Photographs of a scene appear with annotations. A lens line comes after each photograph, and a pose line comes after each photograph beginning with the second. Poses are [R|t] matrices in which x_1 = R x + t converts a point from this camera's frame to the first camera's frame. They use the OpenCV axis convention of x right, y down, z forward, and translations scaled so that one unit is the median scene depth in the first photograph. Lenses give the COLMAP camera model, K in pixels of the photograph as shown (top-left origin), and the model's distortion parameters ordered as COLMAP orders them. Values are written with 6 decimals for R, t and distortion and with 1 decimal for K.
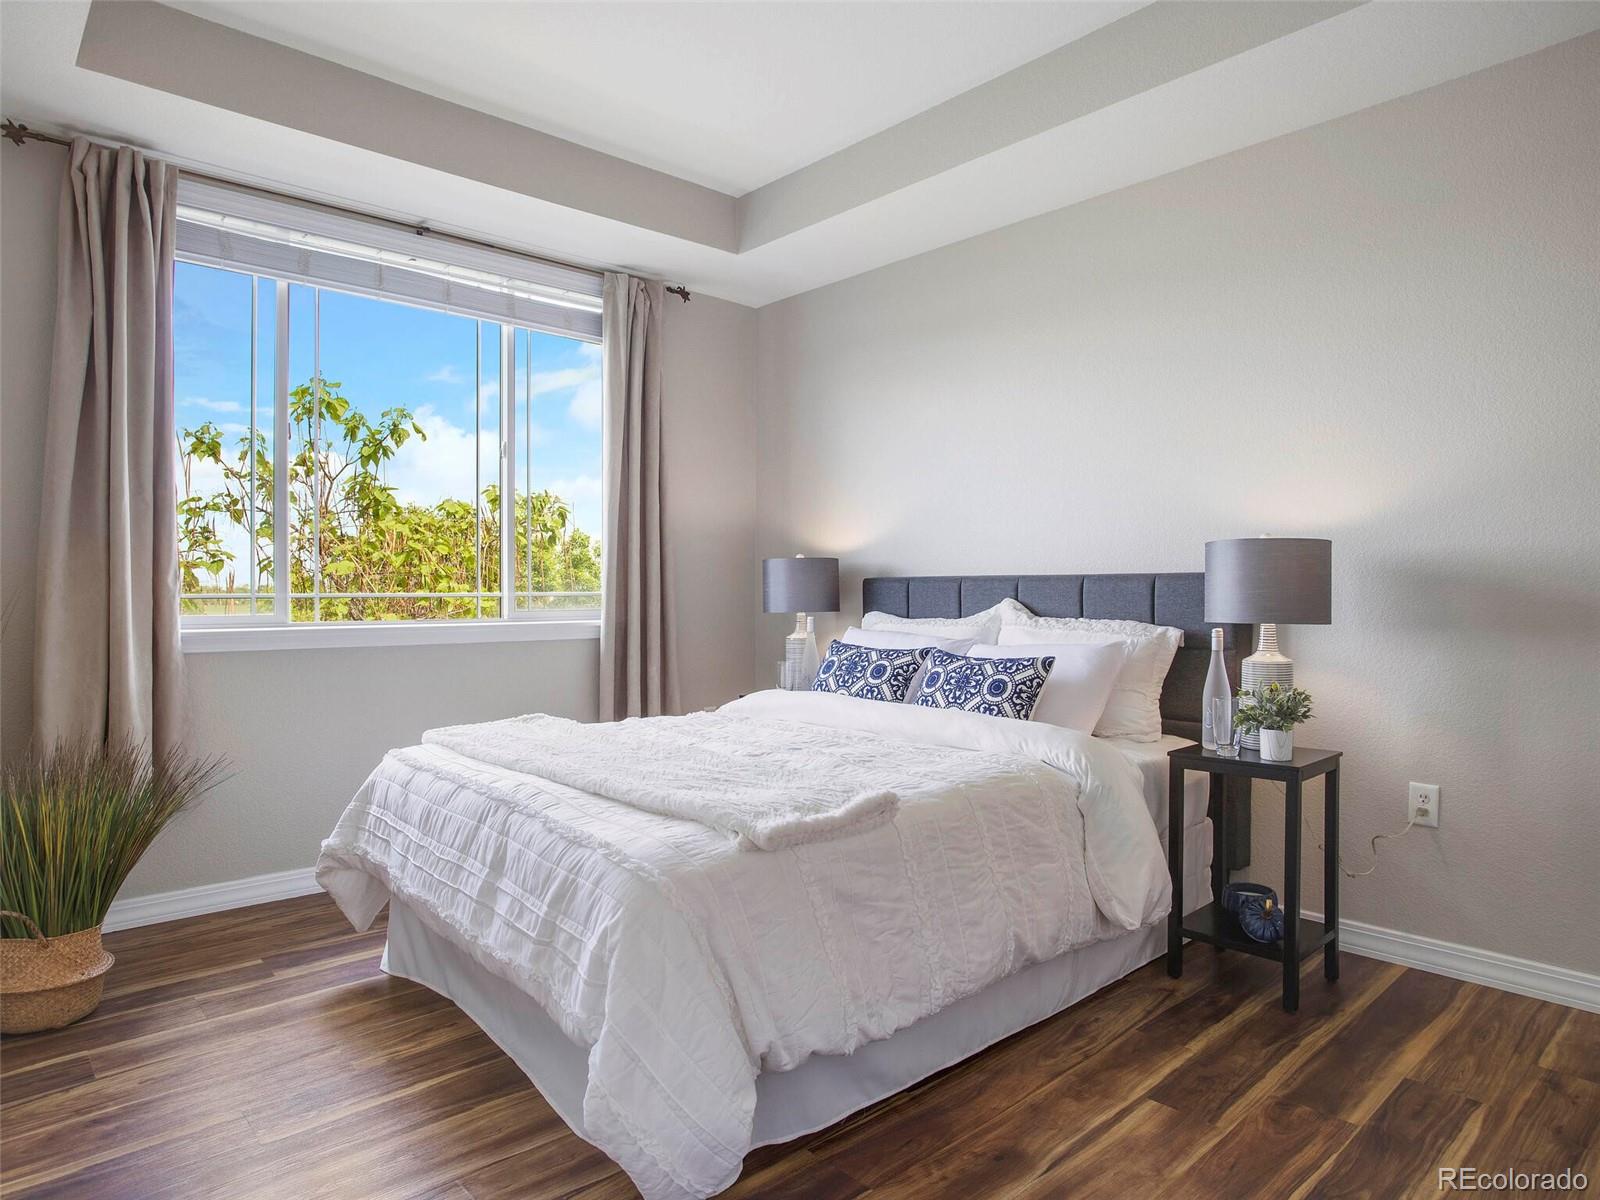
lens RADIAL K [[950.7, 0, 788.5], [0, 950.7, 599.3], [0, 0, 1]] dist [-0.009880, 0.010281]
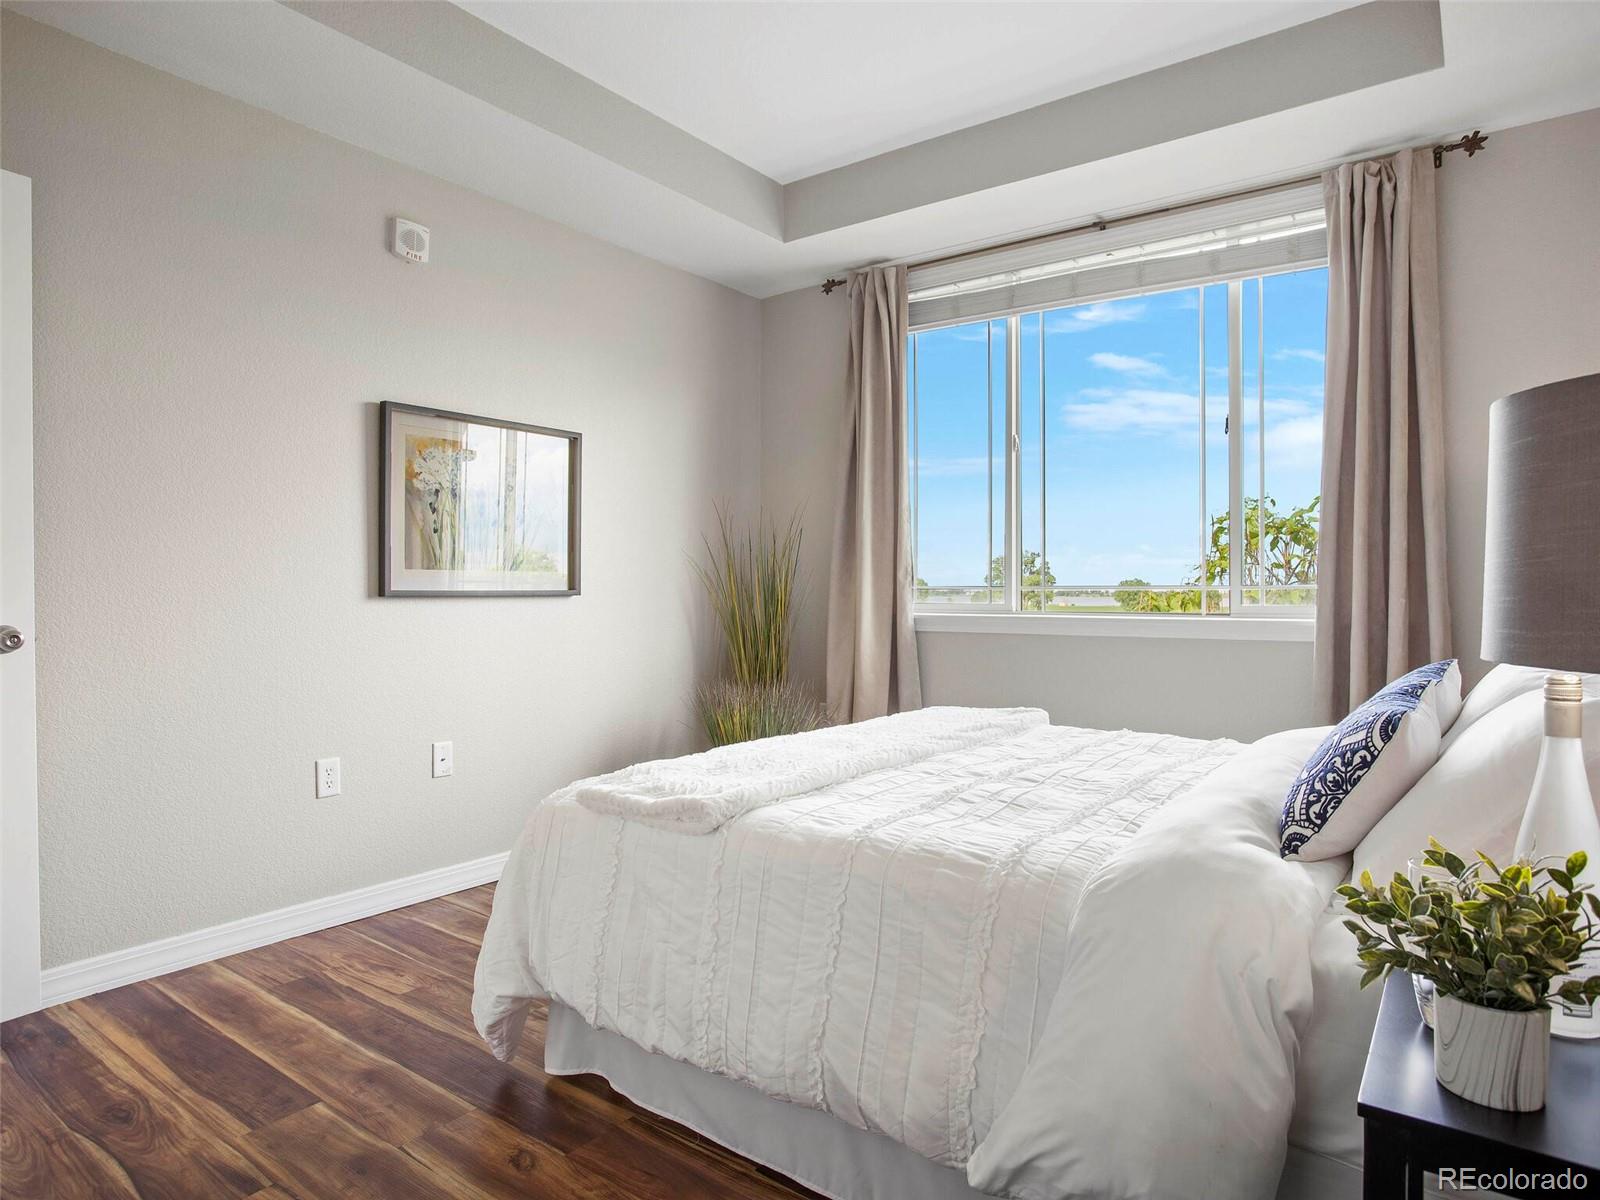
lens RADIAL K [[963.4, 0, 800.0], [0, 963.4, 600.0], [0, 0, 1]] dist [-0.051759, 0.000242]
pose [[0.198385, 0.010490, -0.980068, 0.574648], [-0.020967, 0.999759, 0.006457, 0.008565], [0.979900, 0.019269, 0.198557, 0.527268]]
